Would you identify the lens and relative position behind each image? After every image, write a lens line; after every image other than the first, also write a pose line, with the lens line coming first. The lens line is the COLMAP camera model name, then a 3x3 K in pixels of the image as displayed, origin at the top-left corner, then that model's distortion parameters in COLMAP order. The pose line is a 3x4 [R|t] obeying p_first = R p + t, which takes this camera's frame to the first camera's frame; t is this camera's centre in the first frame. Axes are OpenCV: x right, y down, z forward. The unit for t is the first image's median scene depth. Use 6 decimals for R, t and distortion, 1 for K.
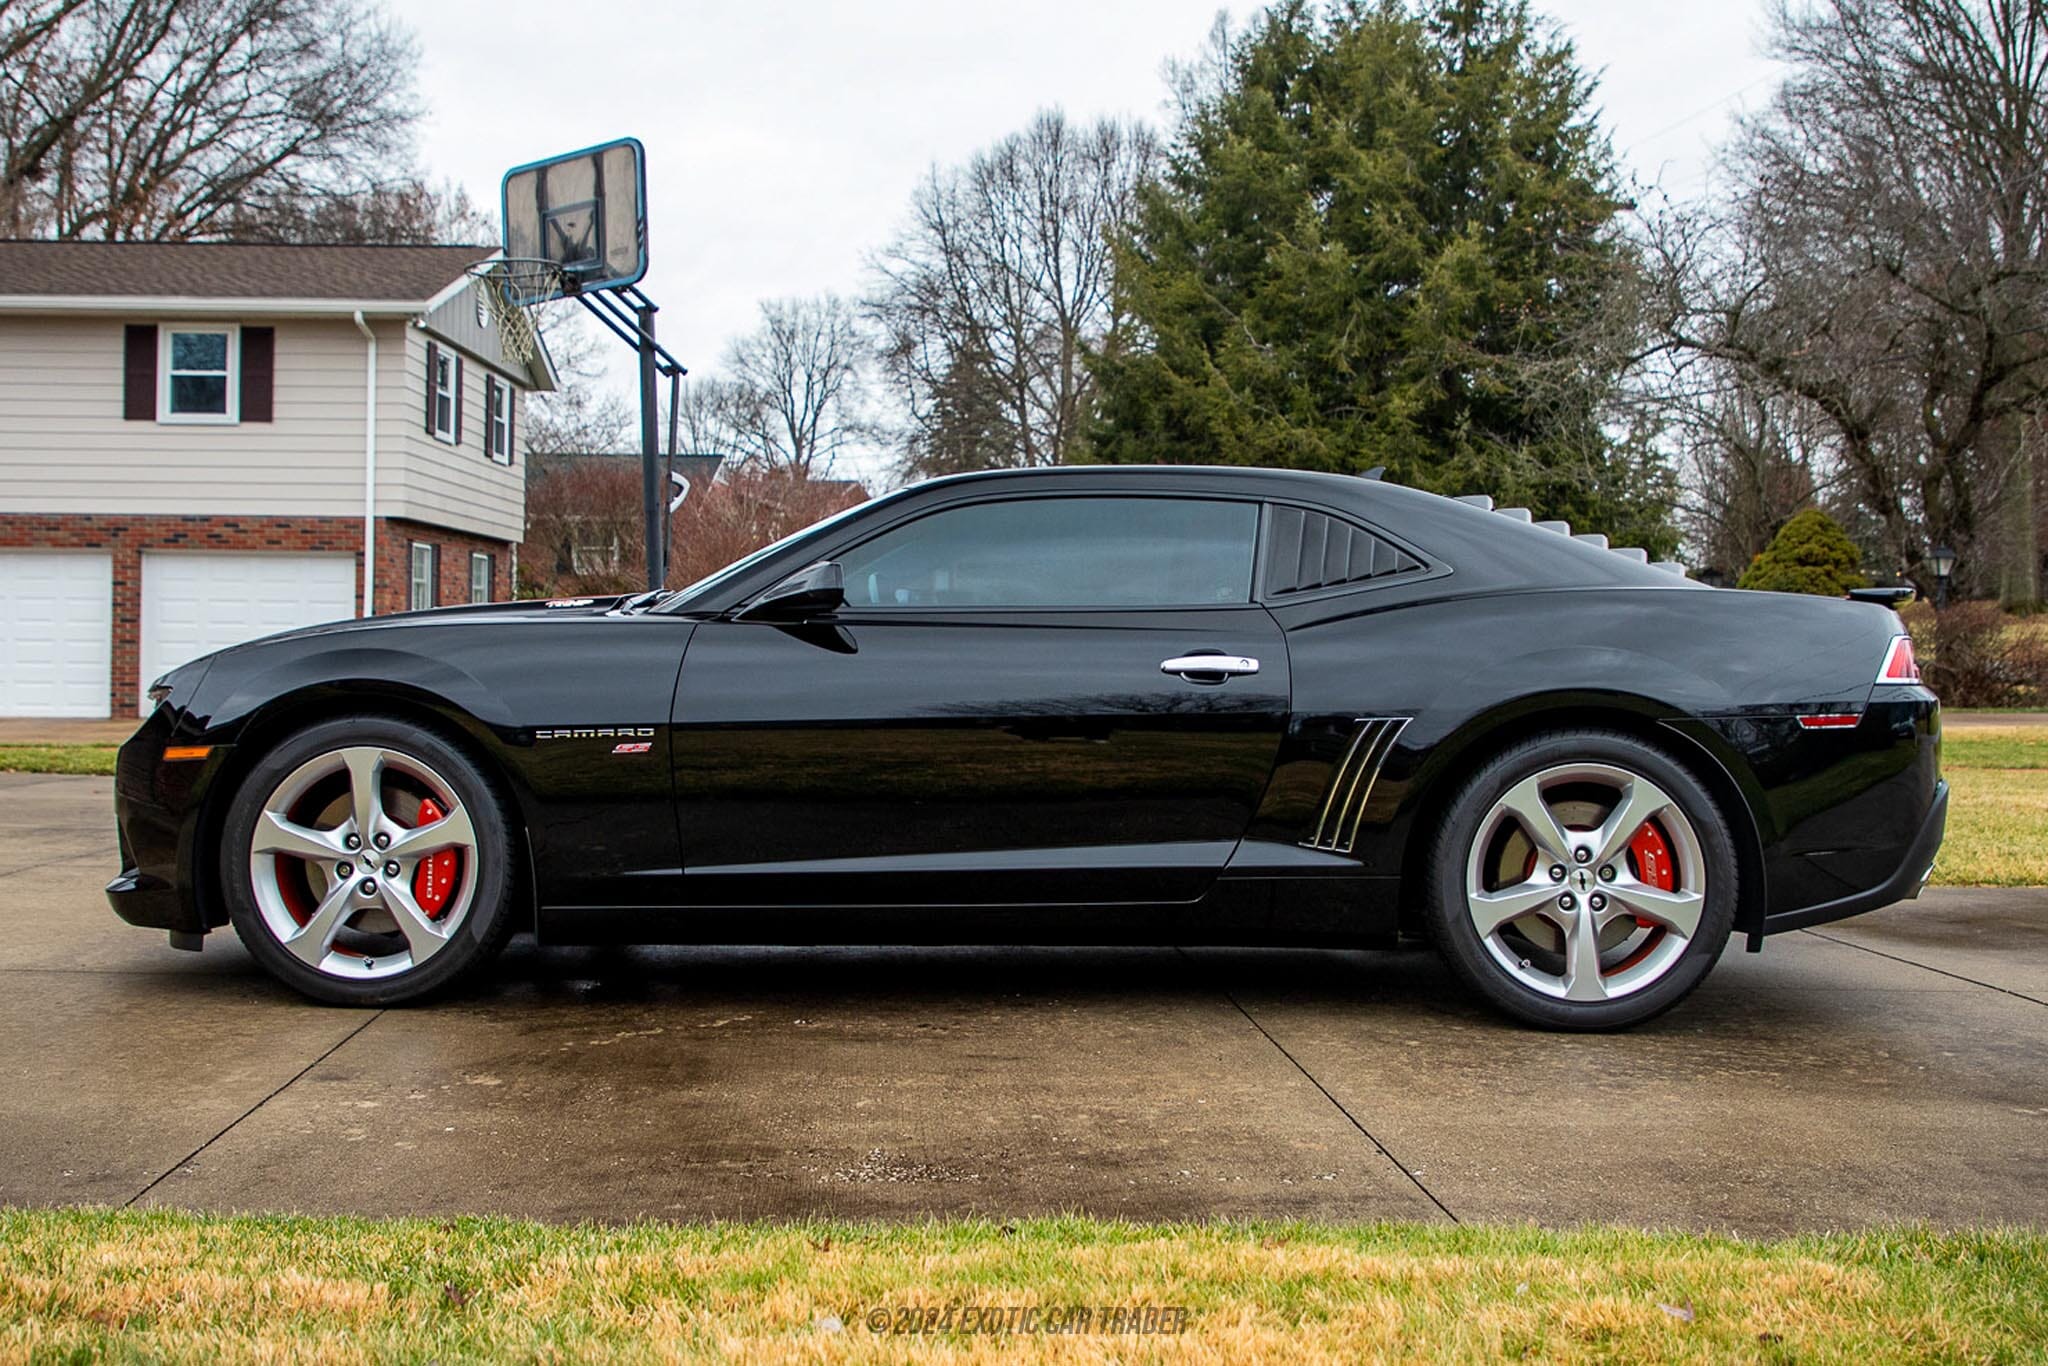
lens RADIAL K [[1821.1, 0, 1026.5], [0, 1821.1, 668.6], [0, 0, 1]] dist [-0.014706, 0.011406]
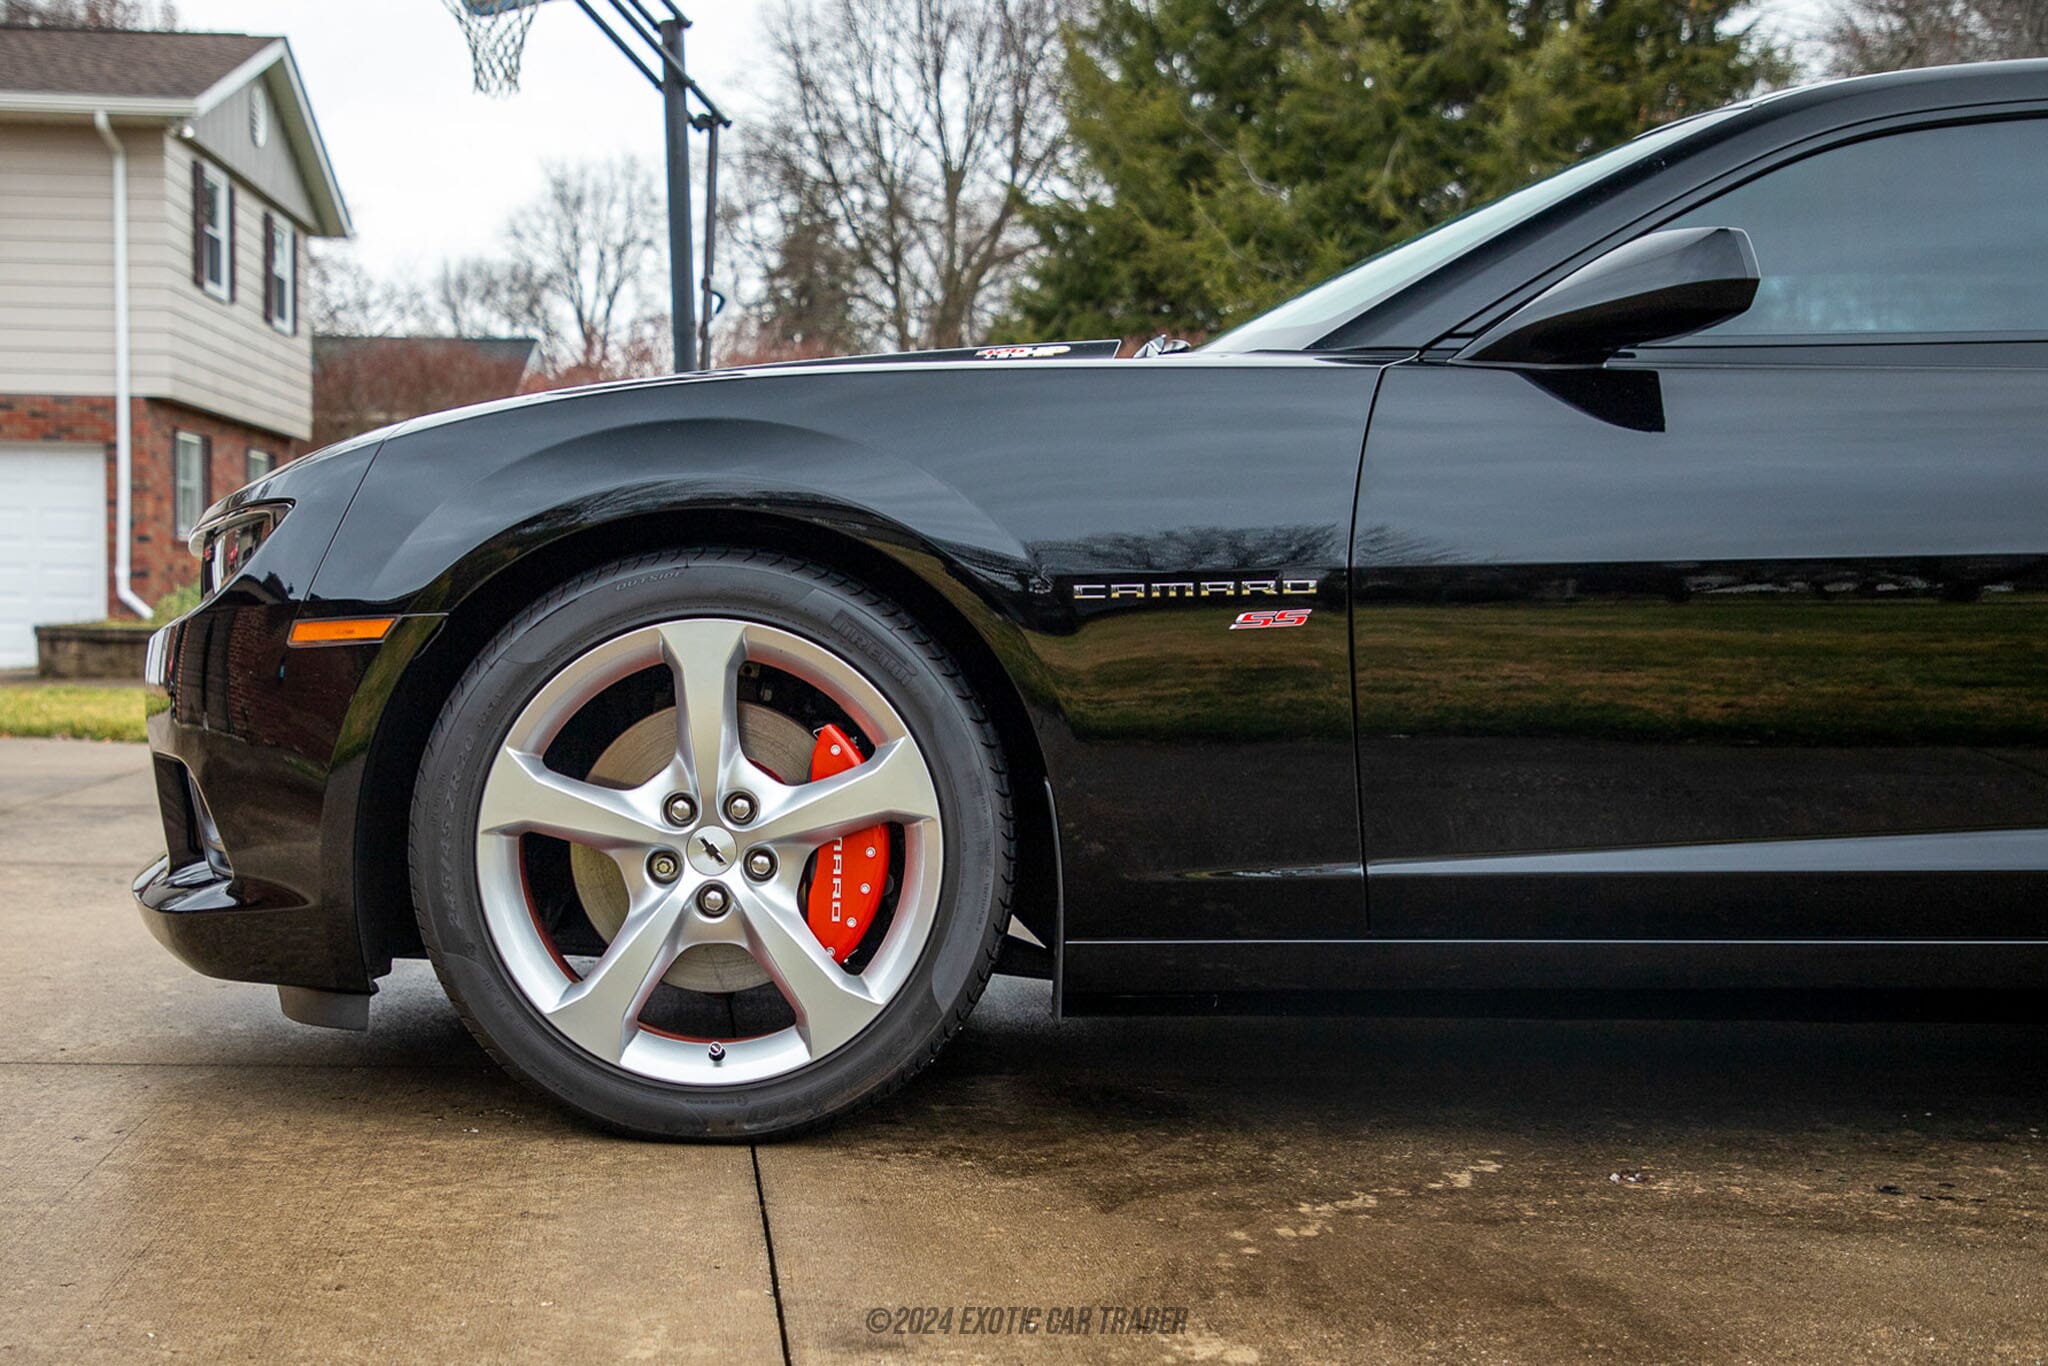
lens RADIAL K [[2350.5, 0, 983.3], [0, 2350.5, 731.0], [0, 0, 1]] dist [0.071222, 0.000000]
pose [[0.999980, 0.000946, 0.006313, -0.286174], [-0.001278, 0.998606, 0.052761, 0.038761], [-0.006255, -0.052768, 0.998587, 0.350985]]
